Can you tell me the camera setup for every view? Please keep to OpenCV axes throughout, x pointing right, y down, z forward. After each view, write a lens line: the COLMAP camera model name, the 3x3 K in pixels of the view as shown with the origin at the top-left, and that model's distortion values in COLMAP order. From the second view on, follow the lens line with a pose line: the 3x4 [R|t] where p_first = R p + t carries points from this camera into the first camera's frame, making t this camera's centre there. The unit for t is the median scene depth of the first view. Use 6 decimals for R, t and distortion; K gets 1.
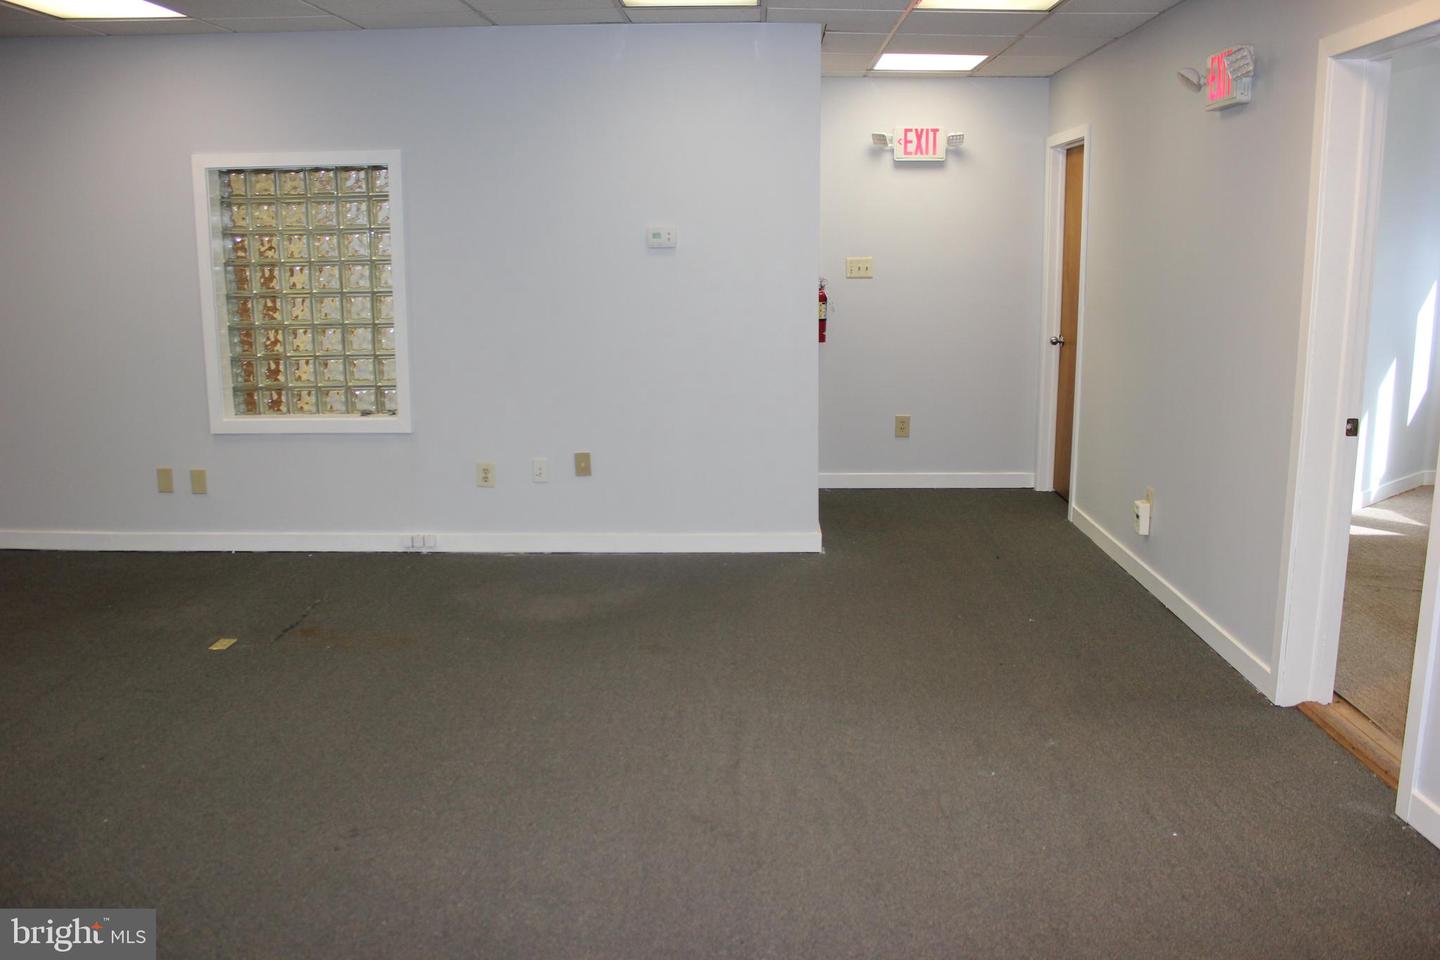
lens RADIAL K [[1220.0, 0, 720.0], [0, 1220.0, 480.0], [0, 0, 1]] dist [-0.157961, 0.148993]
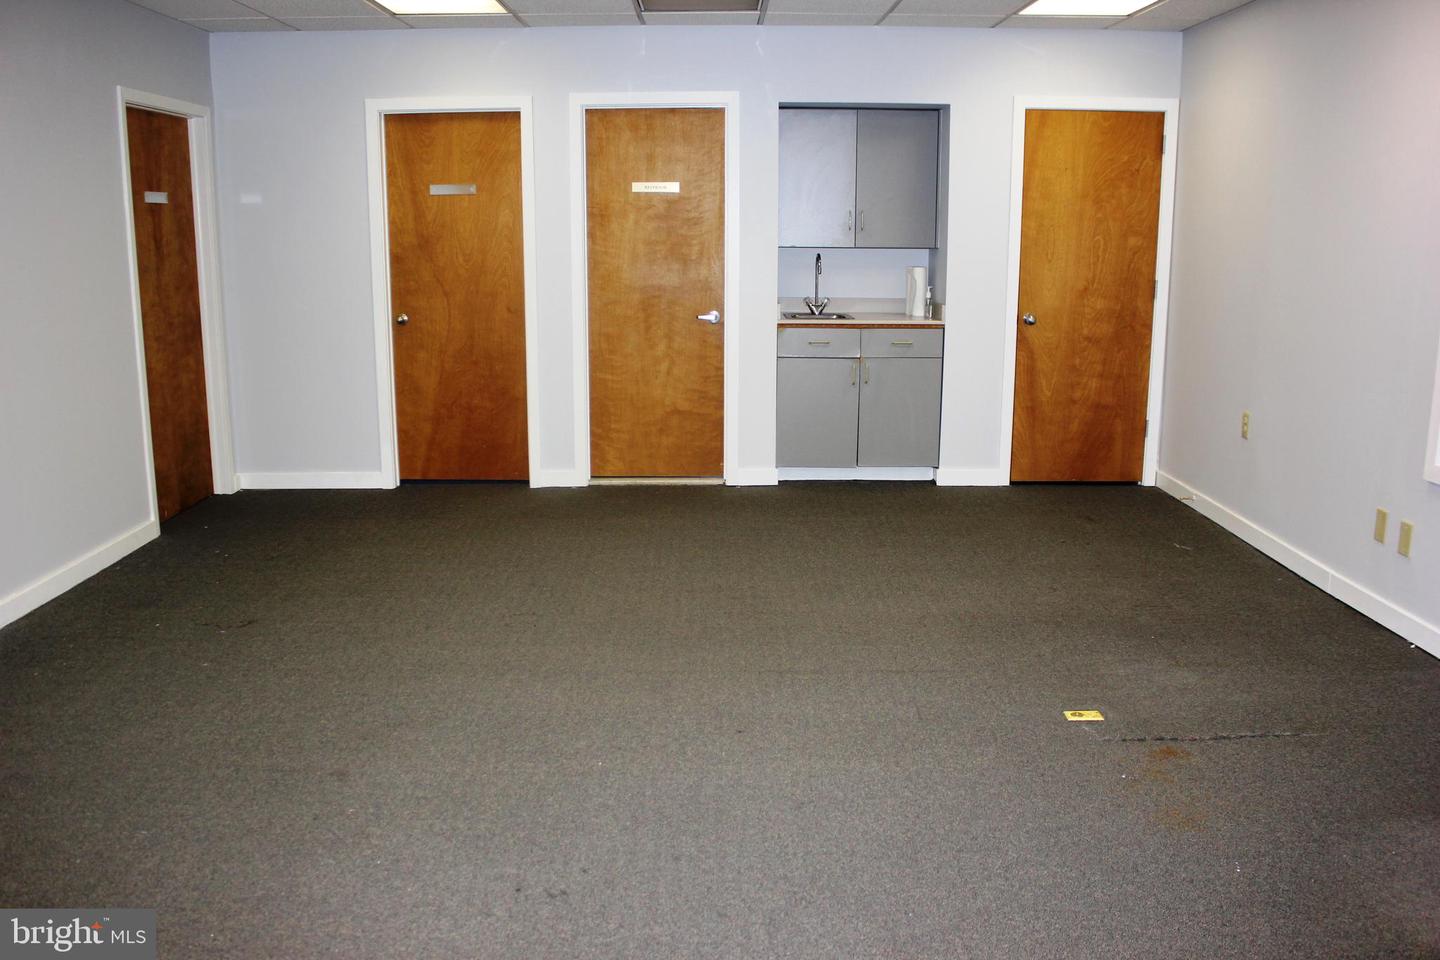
lens RADIAL K [[1220.0, 0, 720.0], [0, 1220.0, 480.0], [0, 0, 1]] dist [-0.157961, 0.148993]
pose [[0.025856, 0.205546, -0.978306, 0.253924], [-0.188676, 0.962048, 0.197143, -0.097898], [0.981699, 0.179486, 0.063656, 0.547365]]
